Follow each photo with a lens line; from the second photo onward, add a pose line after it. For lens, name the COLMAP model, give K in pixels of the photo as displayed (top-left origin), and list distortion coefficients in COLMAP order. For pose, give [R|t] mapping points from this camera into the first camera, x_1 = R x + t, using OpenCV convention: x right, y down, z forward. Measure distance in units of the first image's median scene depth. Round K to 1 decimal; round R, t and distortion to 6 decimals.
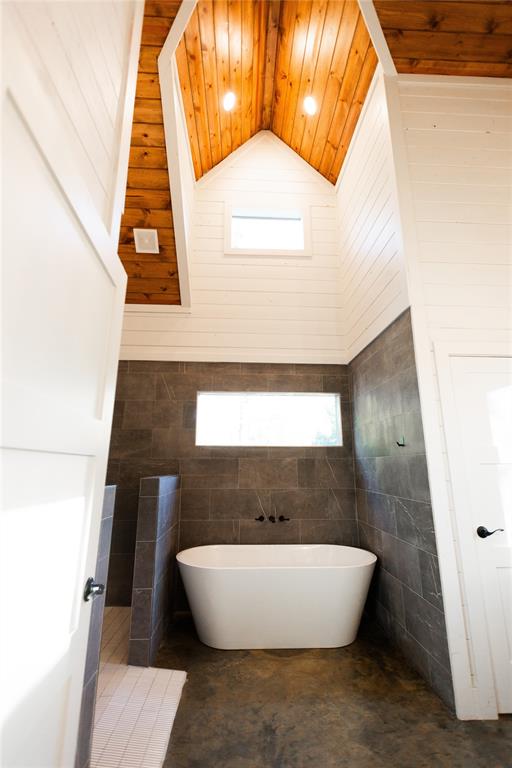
lens RADIAL K [[343.0, 0, 256.0], [0, 343.0, 384.0], [0, 0, 1]] dist [0.003820, -0.000770]
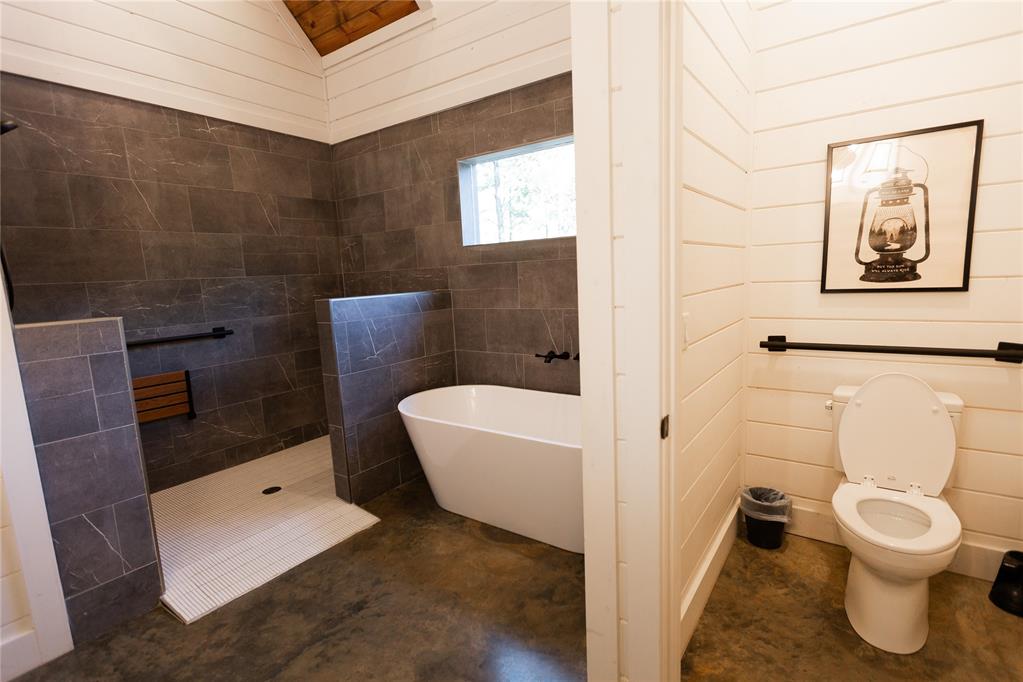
lens RADIAL K [[489.0, 0, 509.9], [0, 489.0, 344.8], [0, 0, 1]] dist [0.001518, -0.000215]
pose [[0.787053, 0.050857, -0.614786, 0.500163], [0.190450, 0.927880, 0.320573, 0.071652], [0.586751, -0.369394, 0.720605, 0.308689]]
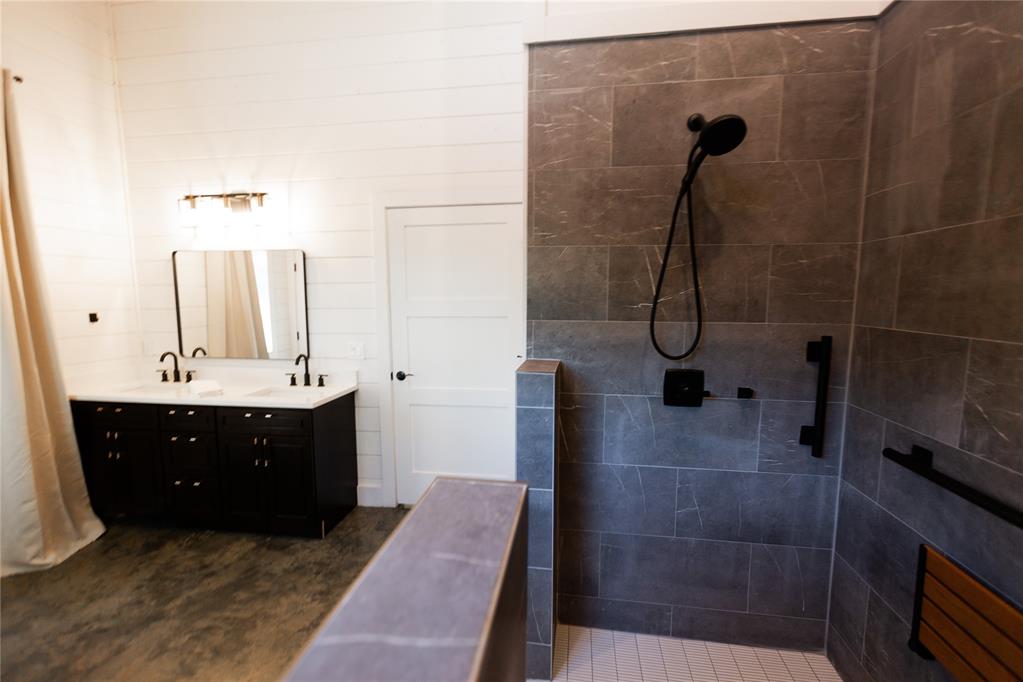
lens RADIAL K [[456.8, 0, 508.7], [0, 456.8, 345.3], [0, 0, 1]] dist [0.003820, -0.000770]
pose [[-0.981279, -0.024665, 0.191006, -0.270574], [-0.047876, 0.991873, -0.117877, 0.164448], [-0.186546, -0.124815, -0.974485, 0.918662]]
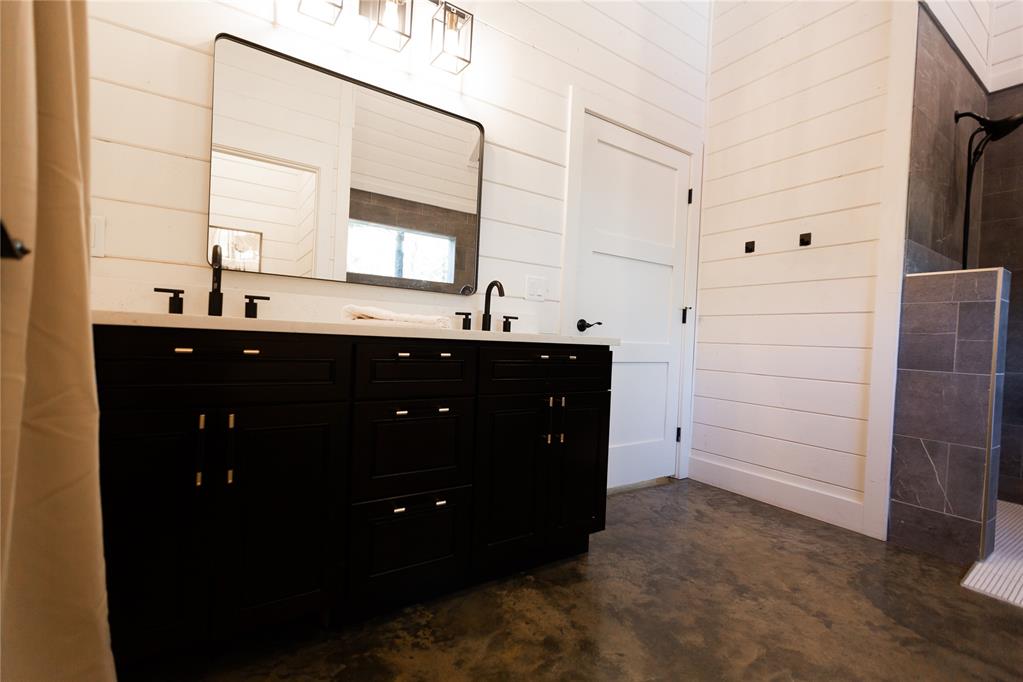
lens RADIAL K [[452.1, 0, 506.1], [0, 452.1, 345.5], [0, 0, 1]] dist [0.001127, -0.001118]
pose [[-0.860093, -0.033443, -0.509040, 0.562085], [0.071786, 0.979985, -0.185676, 0.279730], [0.505061, -0.196241, -0.840478, 0.592245]]
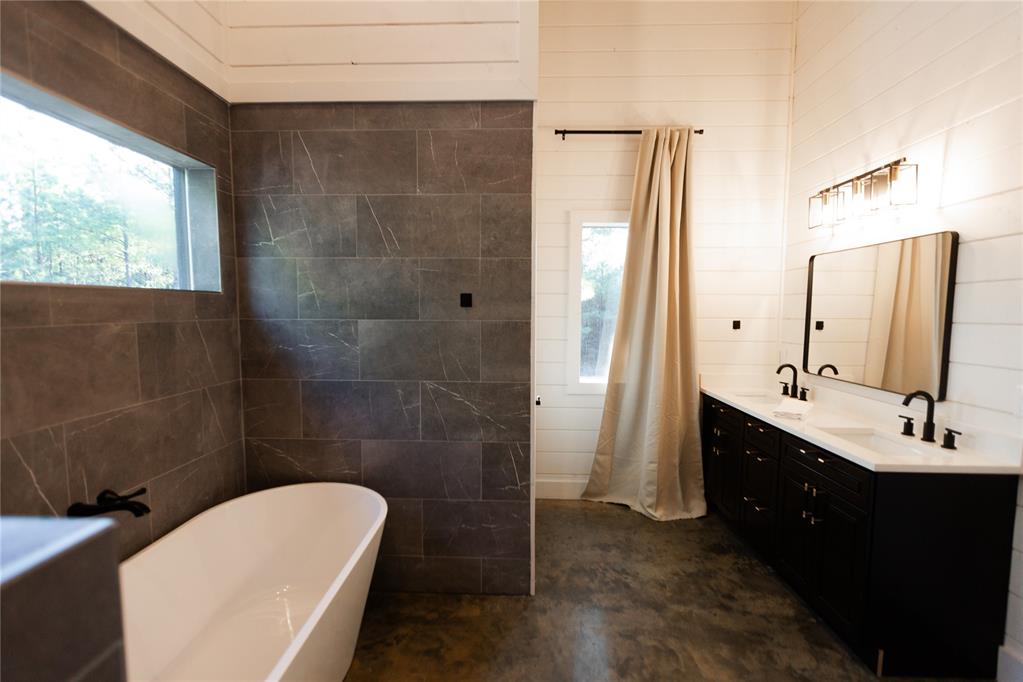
lens RADIAL K [[456.8, 0, 508.7], [0, 456.8, 345.3], [0, 0, 1]] dist [0.003820, -0.000770]
pose [[0.082705, -0.080338, 0.993331, -0.325564], [-0.235140, 0.967030, 0.097789, 0.106686], [-0.968437, -0.241659, 0.061087, 0.614599]]
